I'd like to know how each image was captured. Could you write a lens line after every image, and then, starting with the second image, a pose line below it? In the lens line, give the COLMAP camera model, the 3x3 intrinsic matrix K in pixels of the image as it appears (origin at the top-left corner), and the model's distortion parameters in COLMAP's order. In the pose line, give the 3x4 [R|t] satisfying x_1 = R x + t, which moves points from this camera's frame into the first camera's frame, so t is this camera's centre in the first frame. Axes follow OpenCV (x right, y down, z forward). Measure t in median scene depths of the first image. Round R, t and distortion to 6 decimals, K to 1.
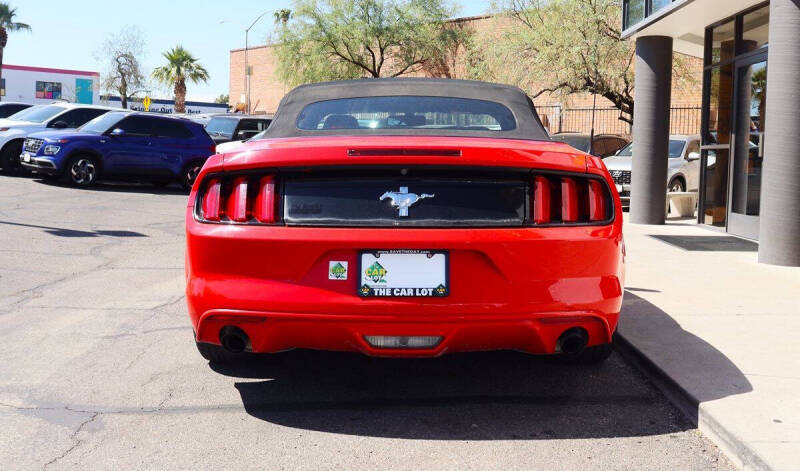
lens RADIAL K [[821.7, 0, 406.3], [0, 821.7, 244.8], [0, 0, 1]] dist [-0.099384, 0.000000]
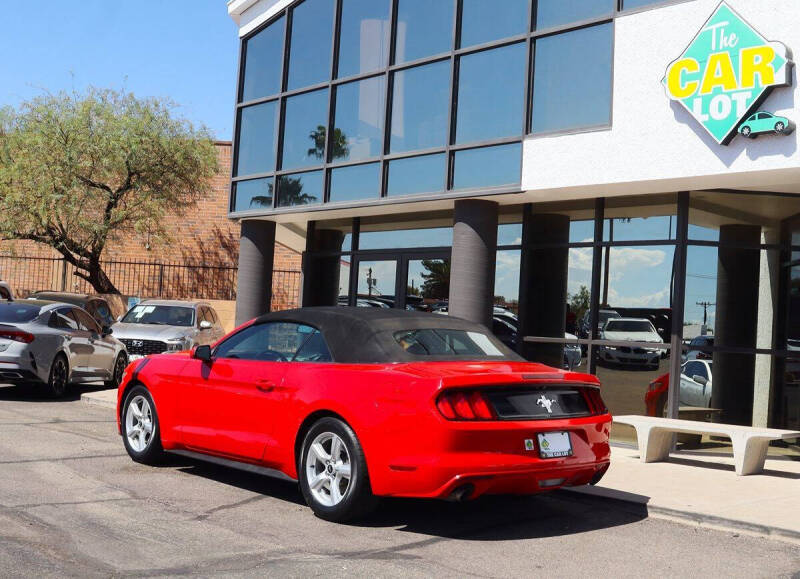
lens RADIAL K [[1050.6, 0, 403.3], [0, 1050.6, 291.5], [0, 0, 1]] dist [-0.106748, 0.000000]
pose [[0.748829, 0.042407, 0.661405, -0.685401], [0.034162, 0.994155, -0.102419, -0.029015], [-0.661882, 0.099290, 0.743003, -0.212490]]
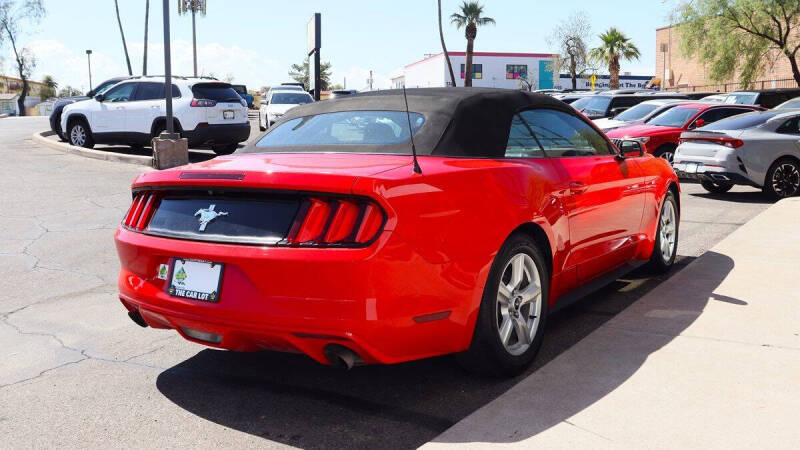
lens RADIAL K [[733.8, 0, 405.8], [0, 733.8, 222.8], [0, 0, 1]] dist [-0.100896, 0.010784]
pose [[0.834473, 0.044905, -0.549215, 0.307019], [-0.030698, 0.998915, 0.035030, -0.034475], [0.550192, -0.012372, 0.834946, 0.106540]]
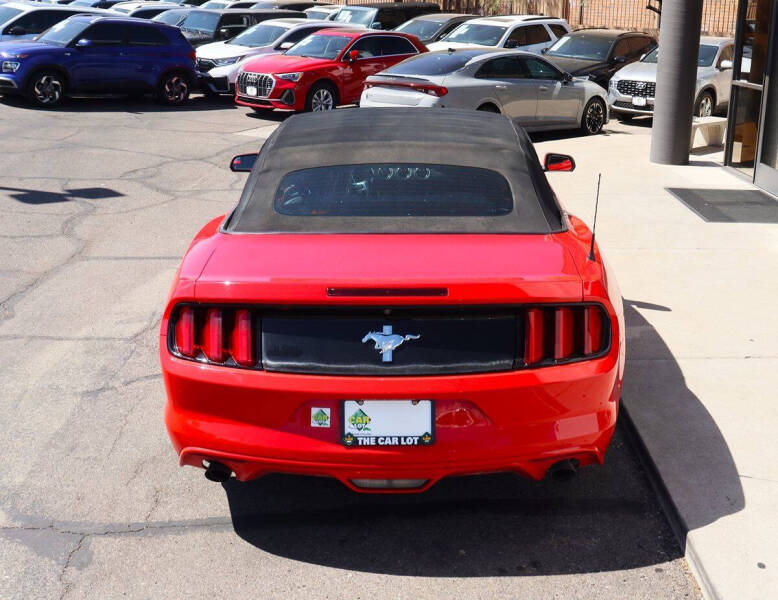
lens RADIAL K [[887.7, 0, 427.8], [0, 887.7, 303.3], [0, 0, 1]] dist [-0.093781, 0.000000]
pose [[0.999839, -0.008360, 0.015853, 0.010351], [0.004910, 0.978463, 0.206364, -0.117189], [-0.017237, -0.206253, 0.978347, 0.002554]]
